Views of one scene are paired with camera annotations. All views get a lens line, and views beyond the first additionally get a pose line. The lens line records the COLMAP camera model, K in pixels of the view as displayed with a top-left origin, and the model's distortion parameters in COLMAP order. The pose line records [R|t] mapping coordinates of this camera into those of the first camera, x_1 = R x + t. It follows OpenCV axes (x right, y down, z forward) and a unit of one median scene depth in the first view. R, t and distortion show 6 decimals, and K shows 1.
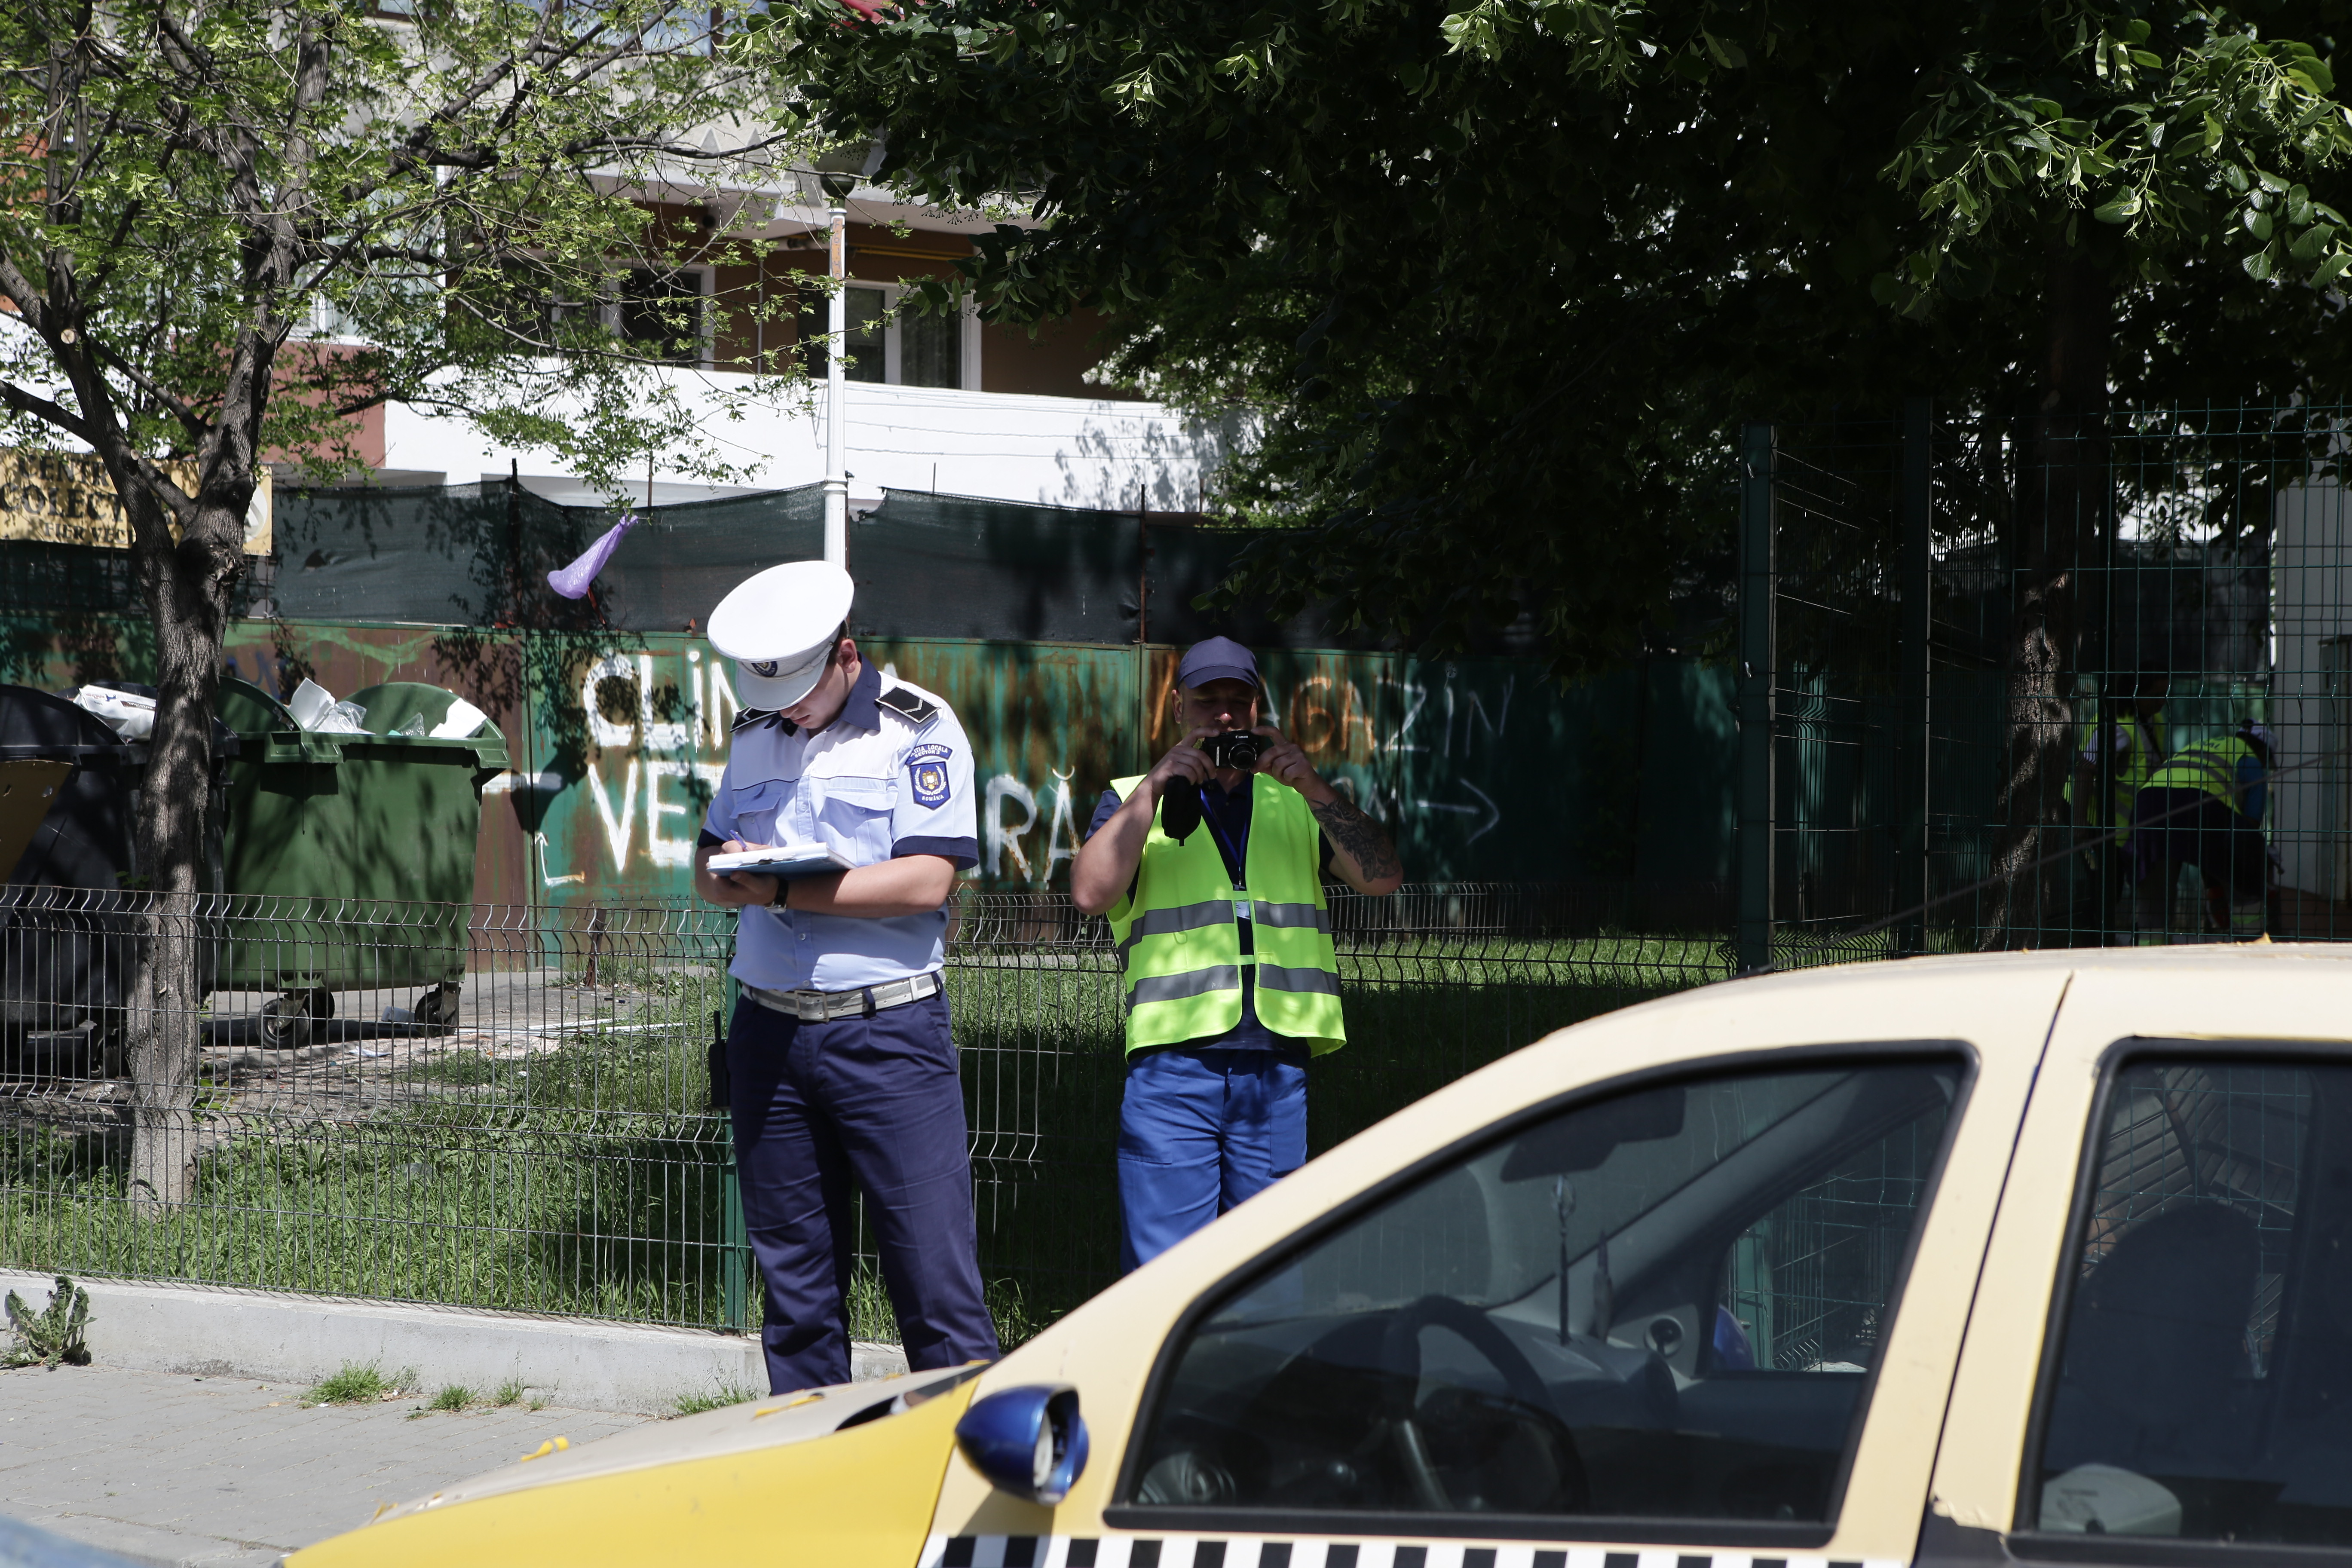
lens RADIAL K [[4315.5, 0, 1176.0], [0, 4315.5, 784.0], [0, 0, 1]] dist [0.291262, -0.519888]
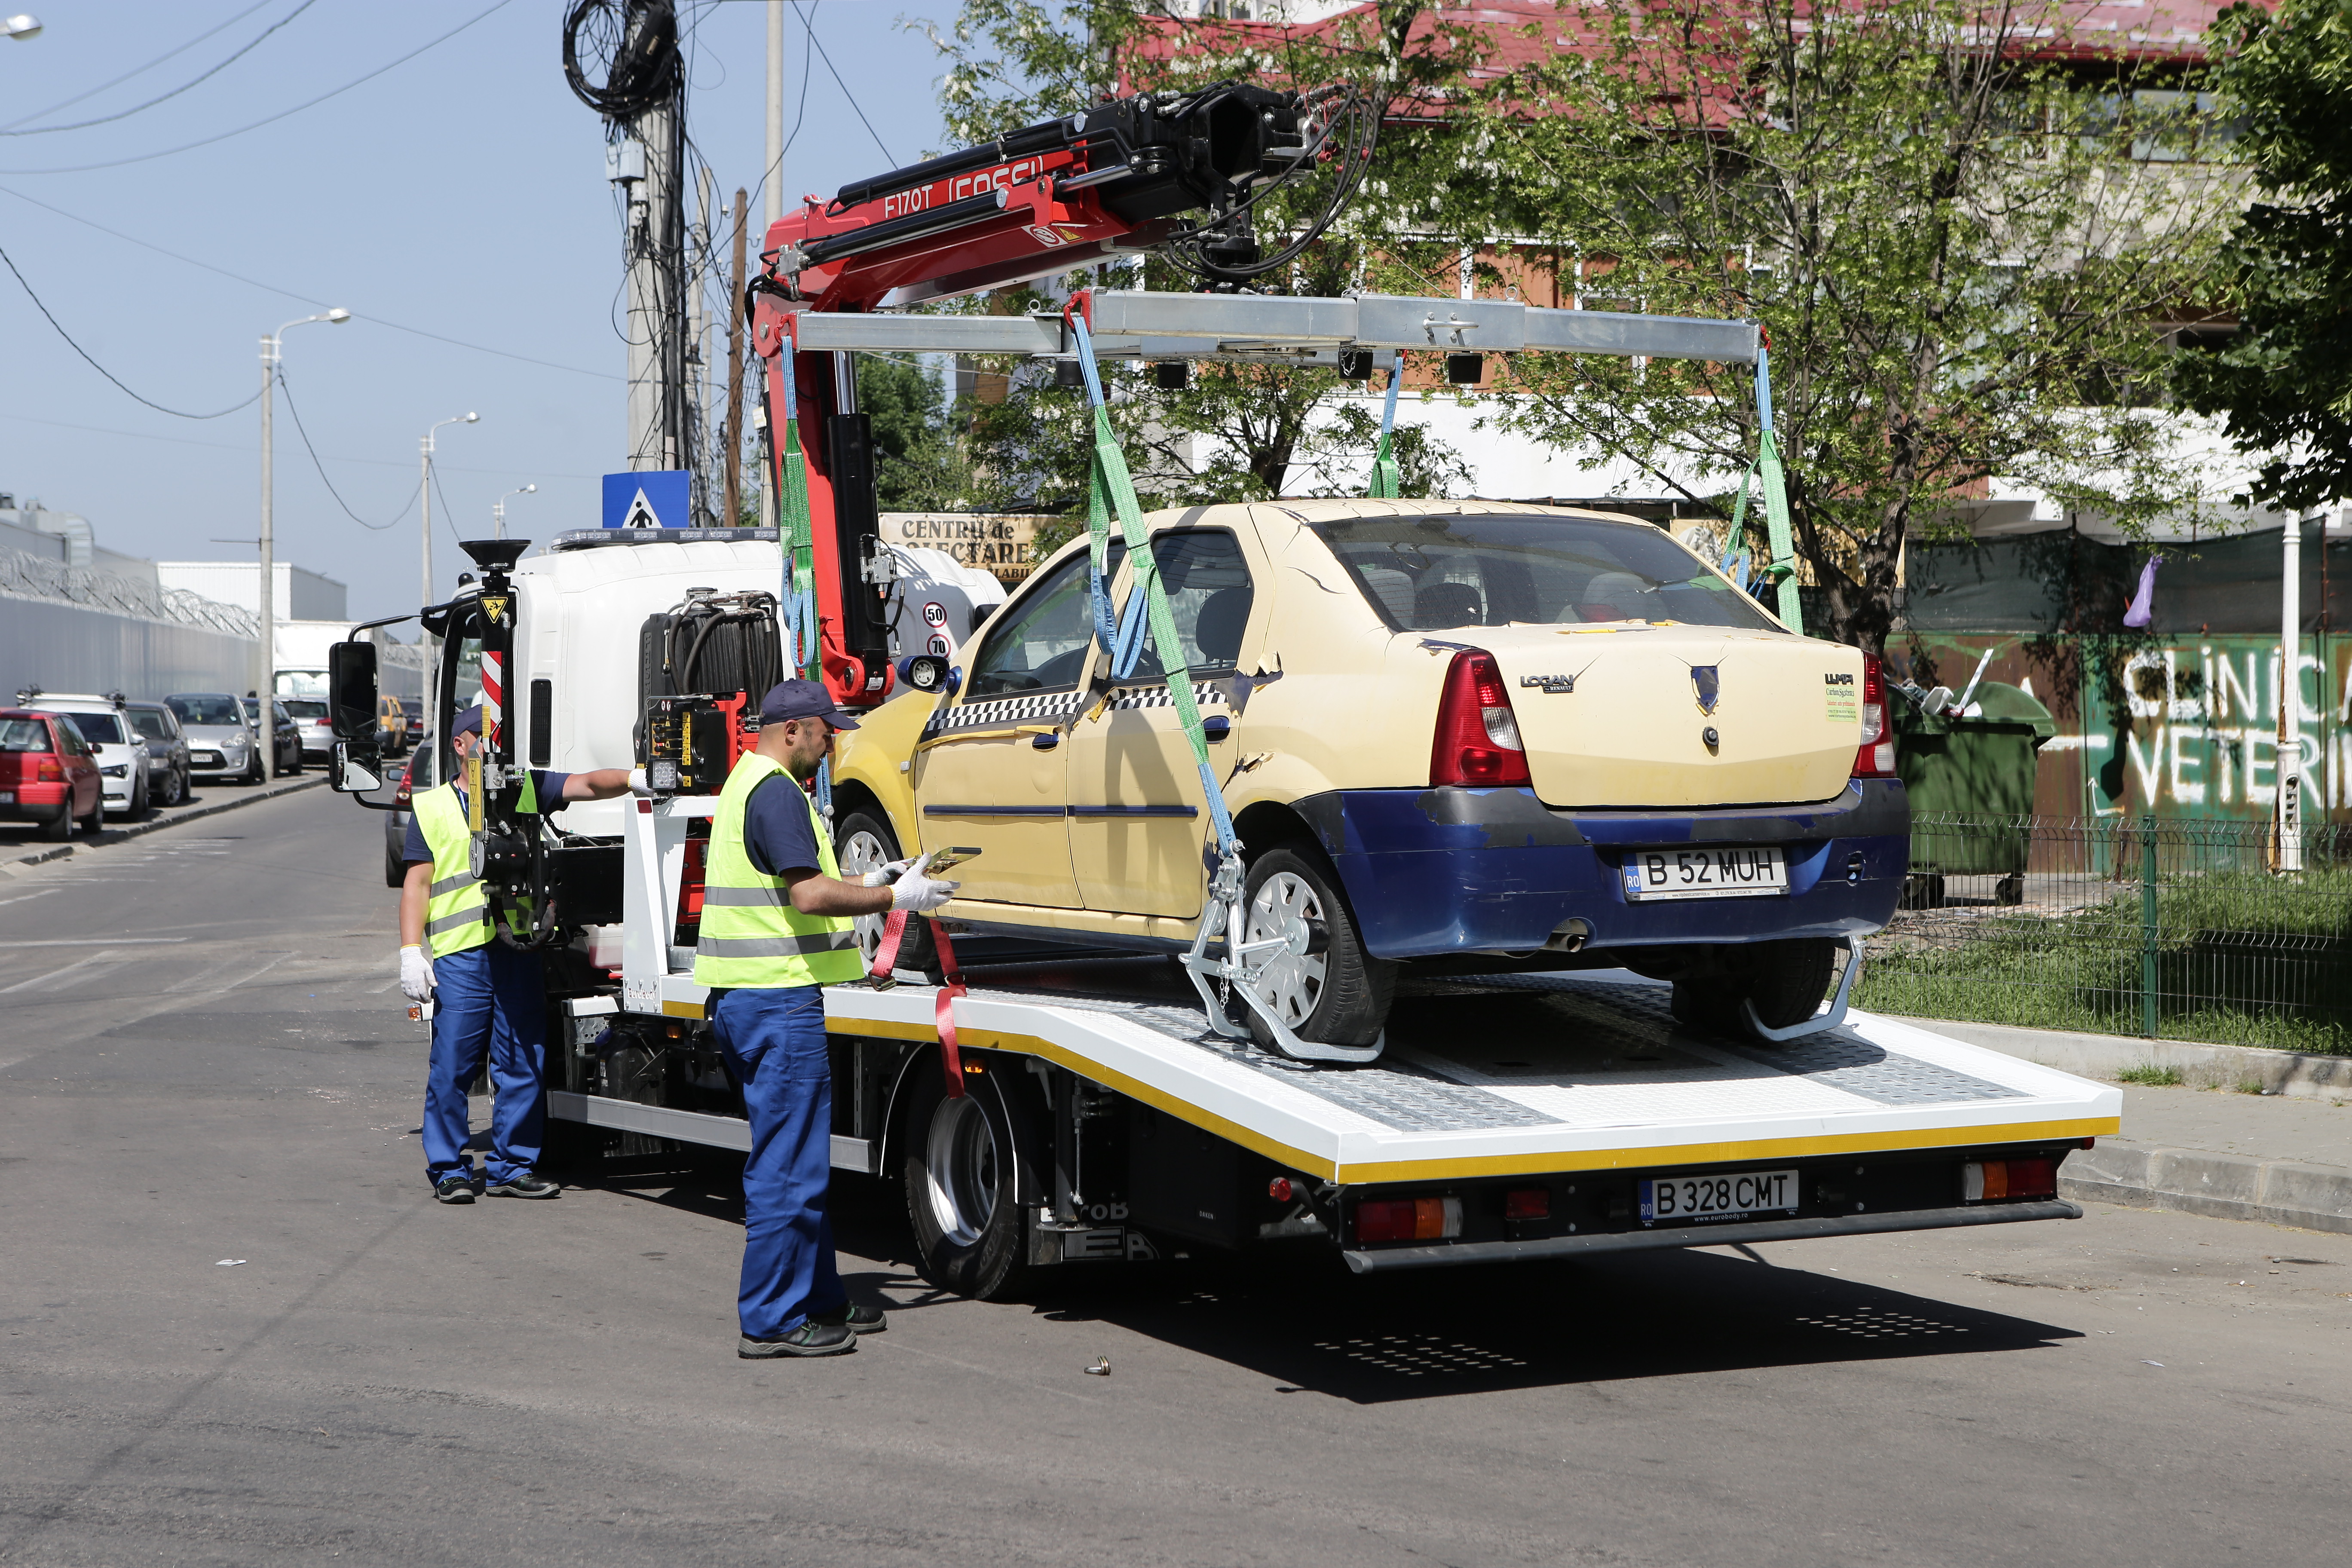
lens RADIAL K [[3989.4, 0, 1176.8], [0, 3989.4, 906.1], [0, 0, 1]] dist [-0.019411, -0.029101]
pose [[0.926793, 0.013008, -0.375347, 0.069442], [0.003520, 0.999055, 0.043315, -0.004660], [0.375555, -0.041465, 0.925872, -0.336985]]
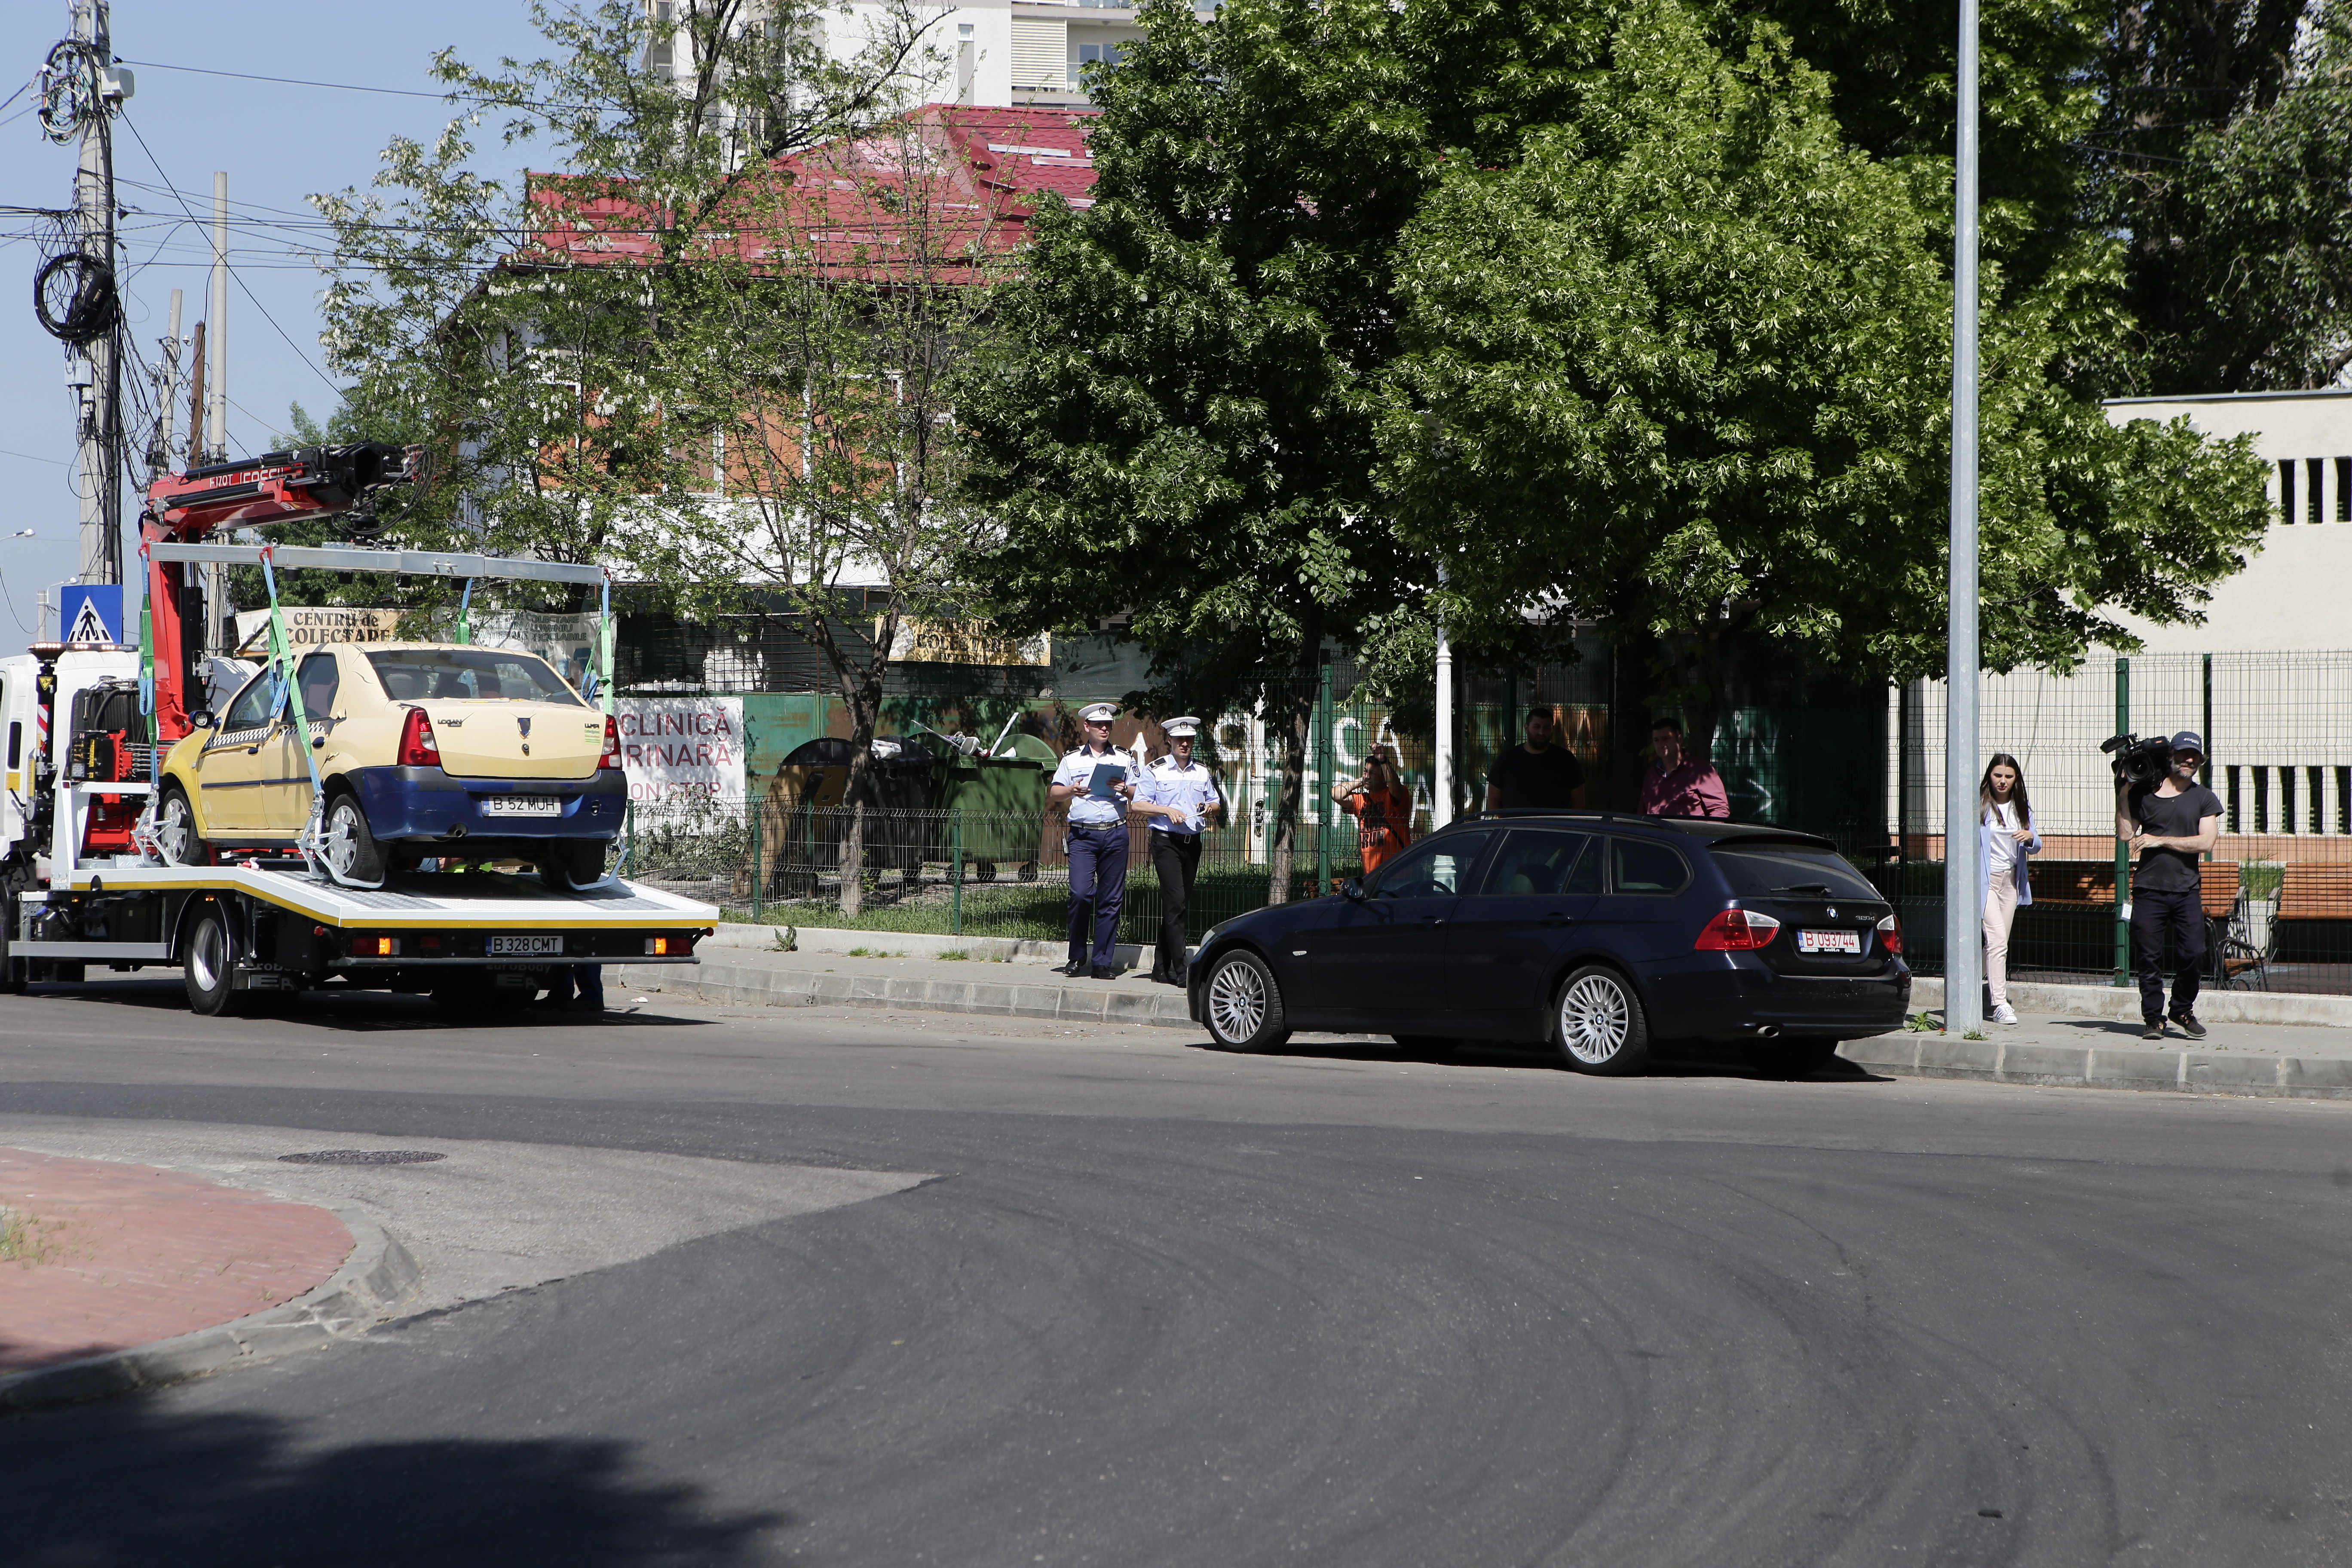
lens RADIAL K [[4566.1, 0, 1176.0], [0, 4566.1, 784.0], [0, 0, 1]] dist [0.221507, -0.161131]
pose [[0.954973, 0.000160, -0.296694, 0.475756], [-0.001422, 0.999991, -0.004040, 0.009977], [0.296690, 0.004280, 0.954964, -0.995957]]
